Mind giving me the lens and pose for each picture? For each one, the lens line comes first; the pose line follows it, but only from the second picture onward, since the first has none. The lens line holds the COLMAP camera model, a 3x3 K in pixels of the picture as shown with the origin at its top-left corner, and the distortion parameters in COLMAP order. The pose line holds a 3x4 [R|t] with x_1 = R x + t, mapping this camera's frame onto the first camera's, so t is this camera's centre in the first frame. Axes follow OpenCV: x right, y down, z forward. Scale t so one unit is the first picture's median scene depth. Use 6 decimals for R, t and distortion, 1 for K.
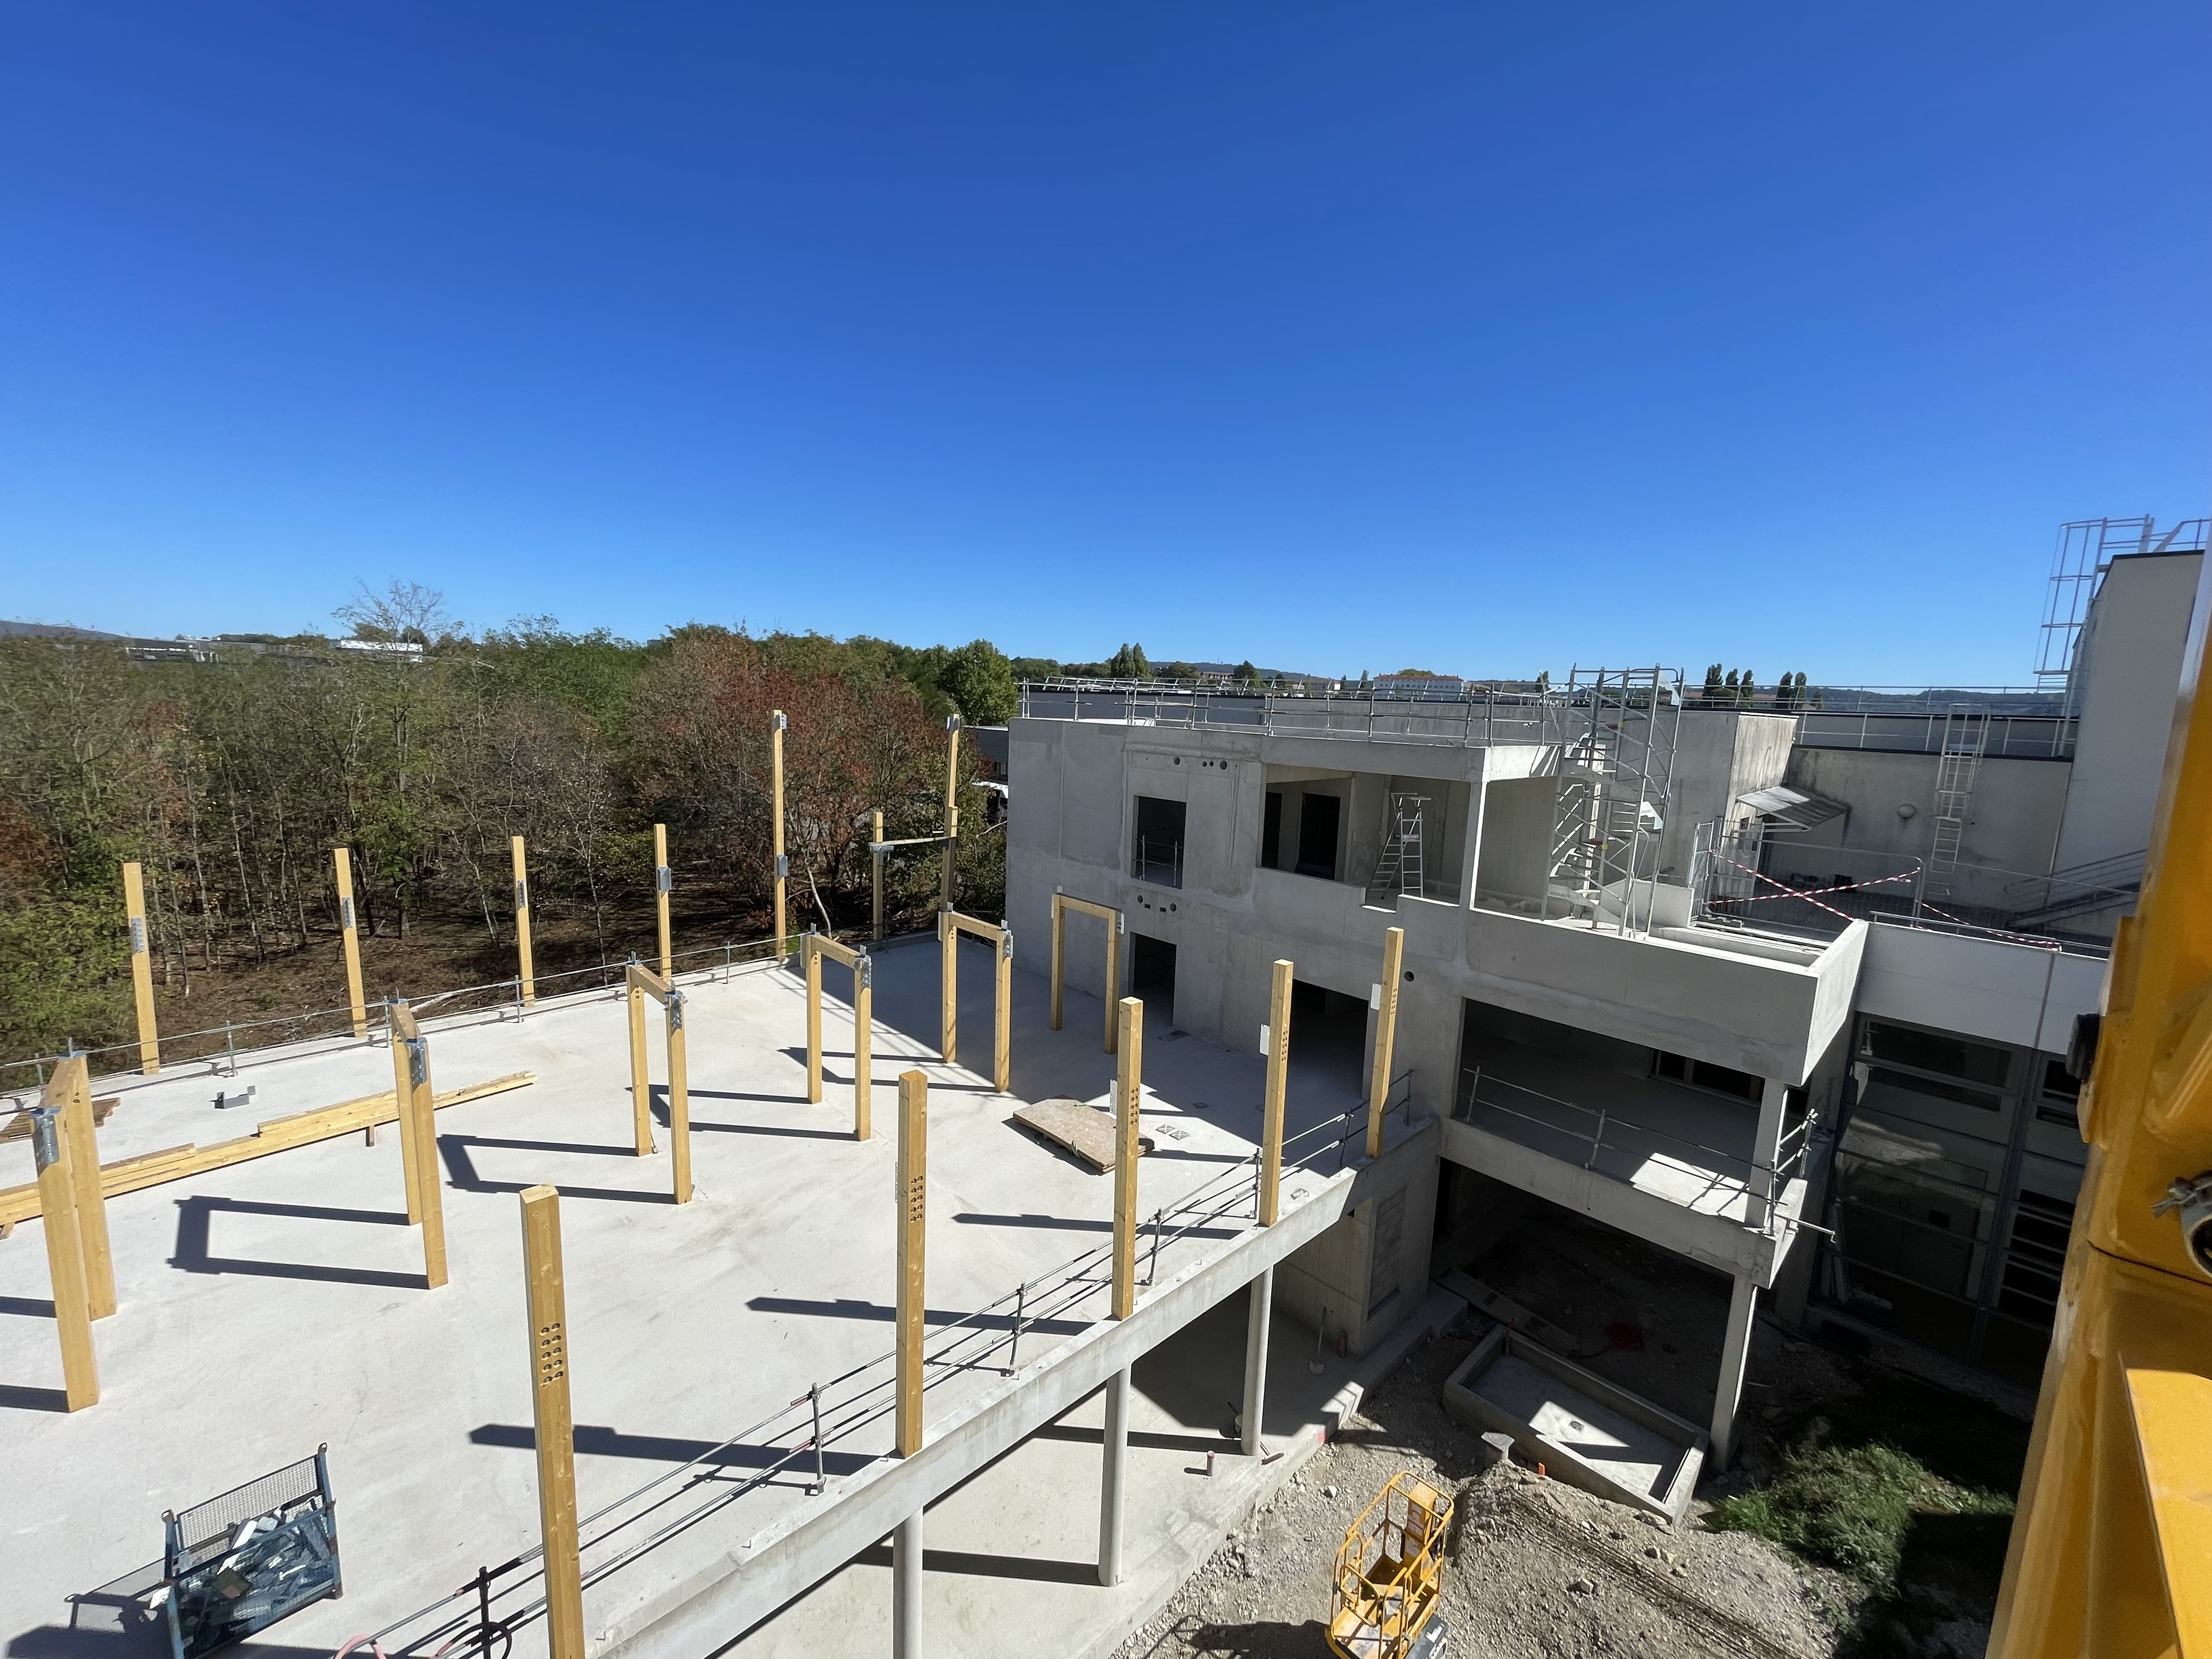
lens RADIAL K [[888.4, 0, 1101.2], [0, 888.4, 827.0], [0, 0, 1]] dist [-0.003380, 0.000825]
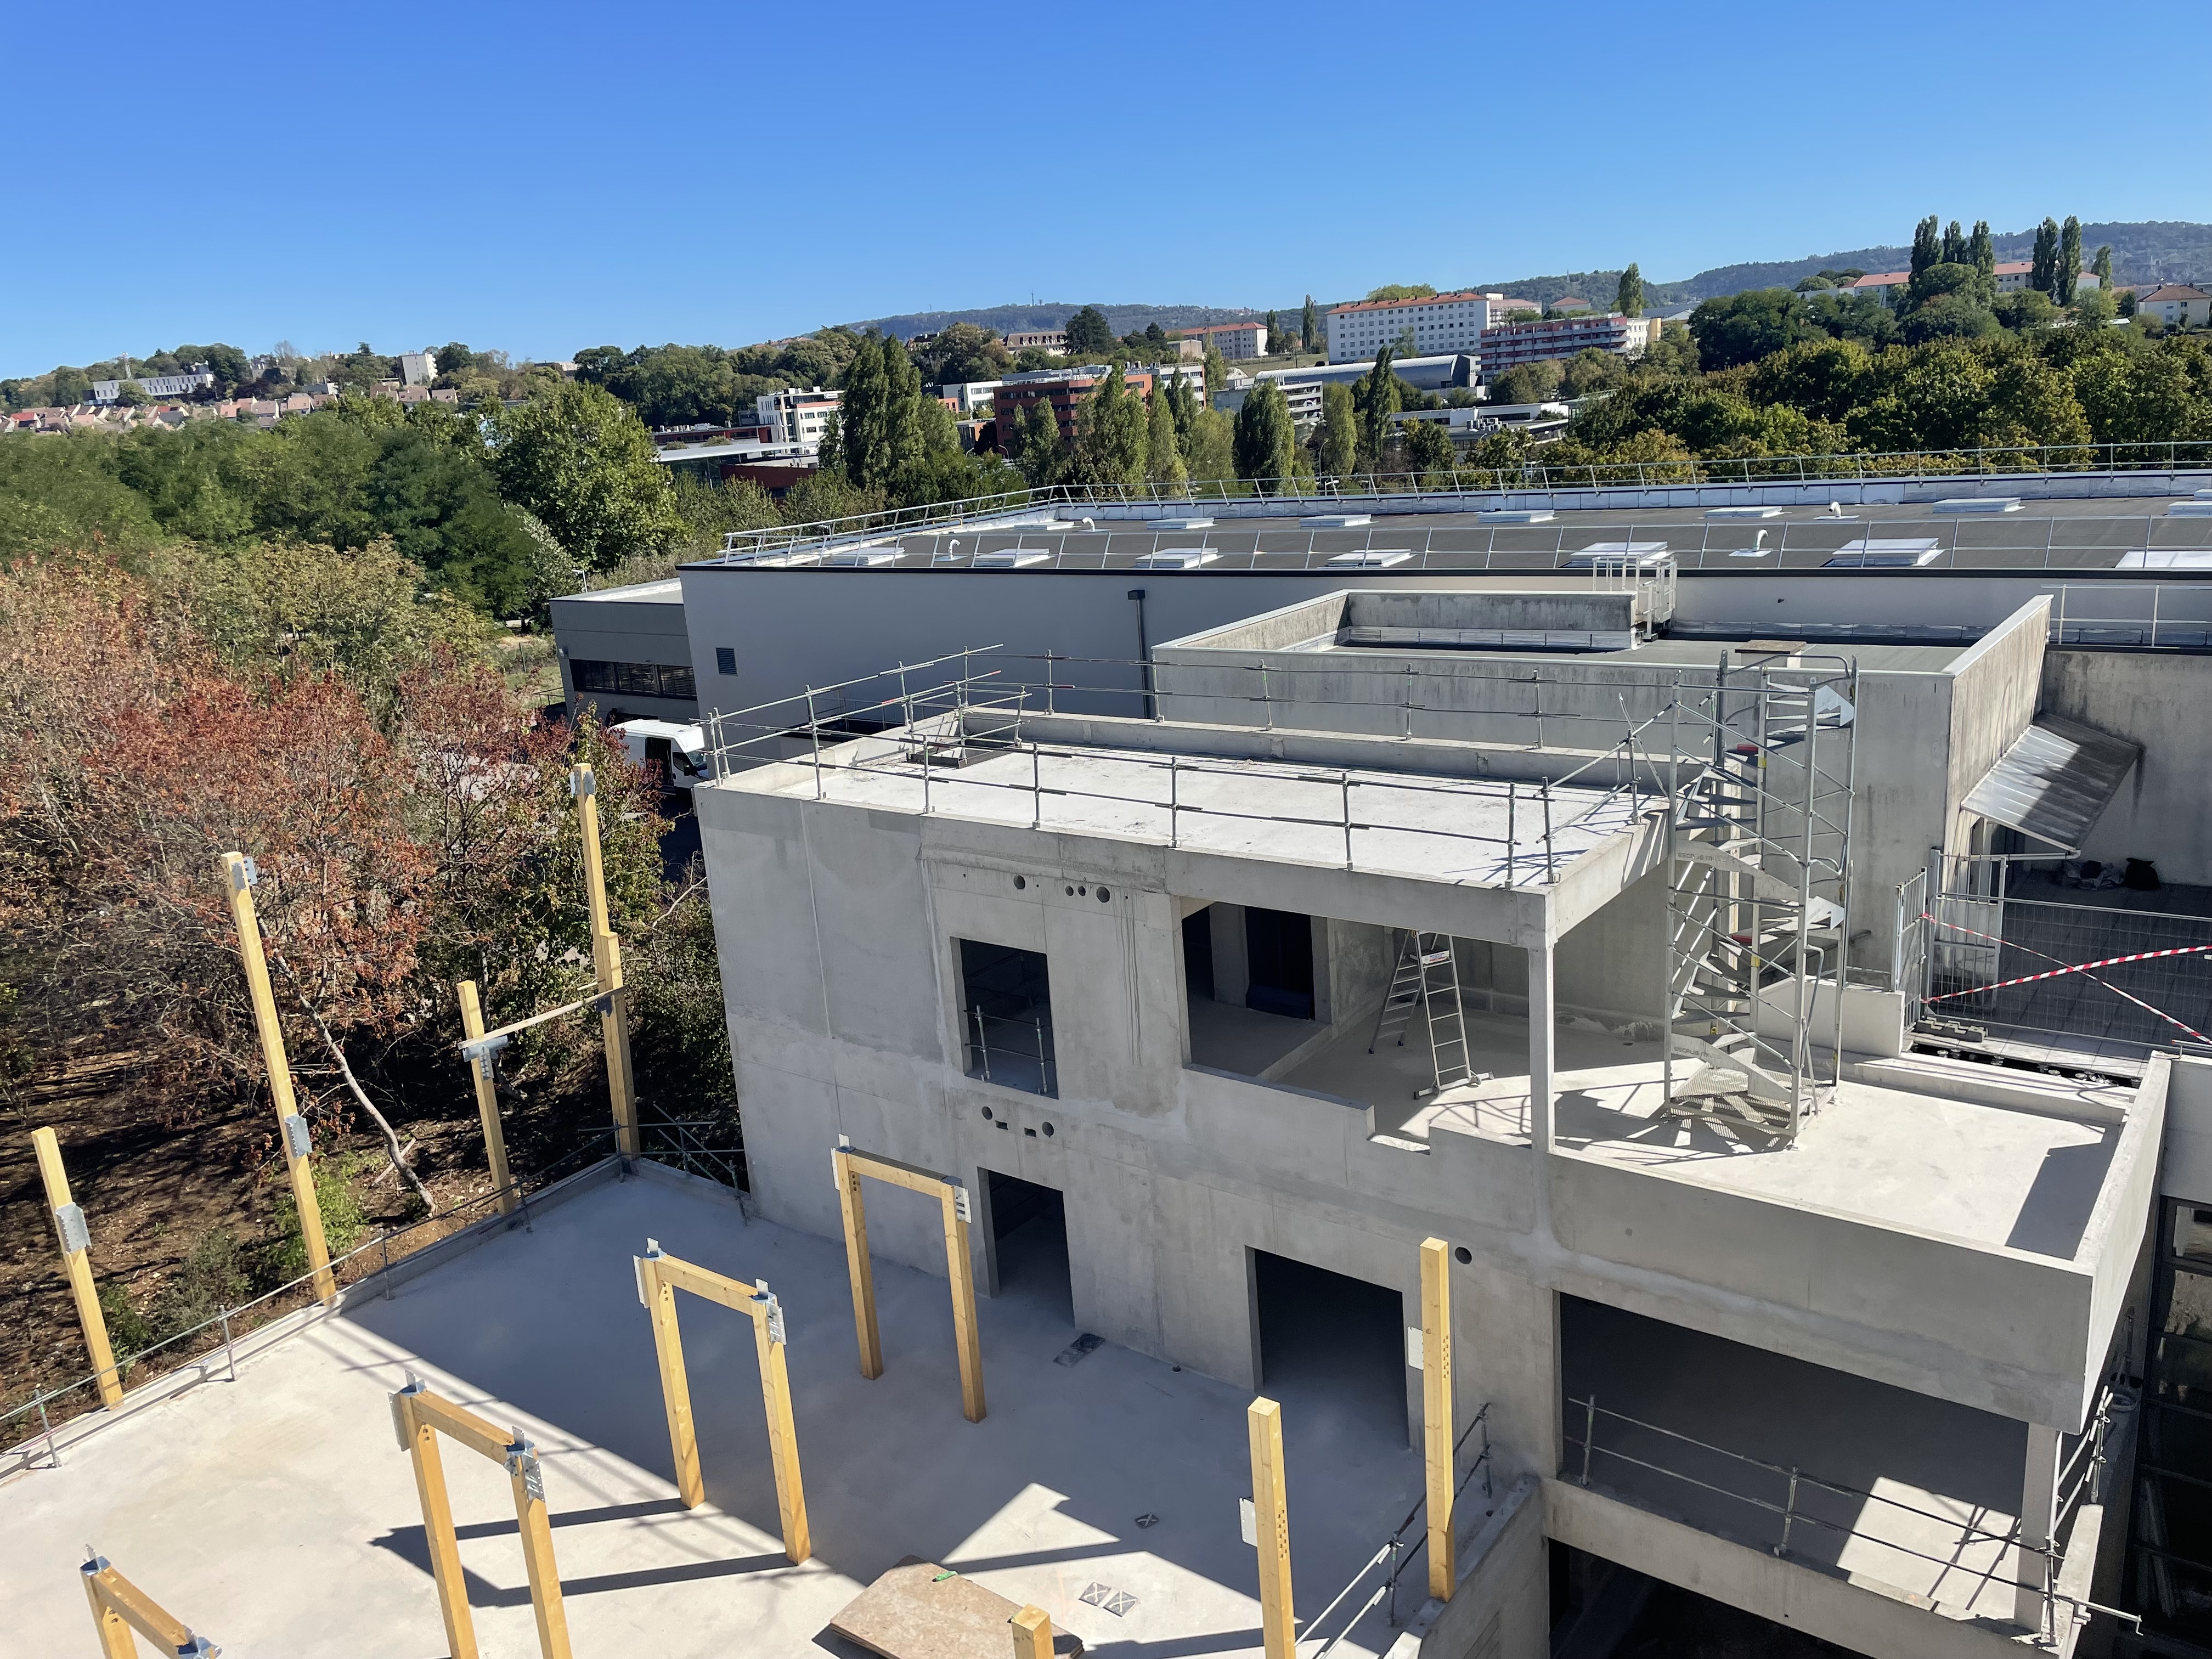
lens RADIAL K [[1670.9, 0, 1084.4], [0, 1670.9, 817.2], [0, 0, 1]] dist [0.076668, -0.092331]
pose [[0.981860, -0.148343, 0.118094, 0.008038], [0.134803, 0.984127, 0.115423, -0.246619], [-0.133342, -0.097410, 0.986271, -0.039545]]
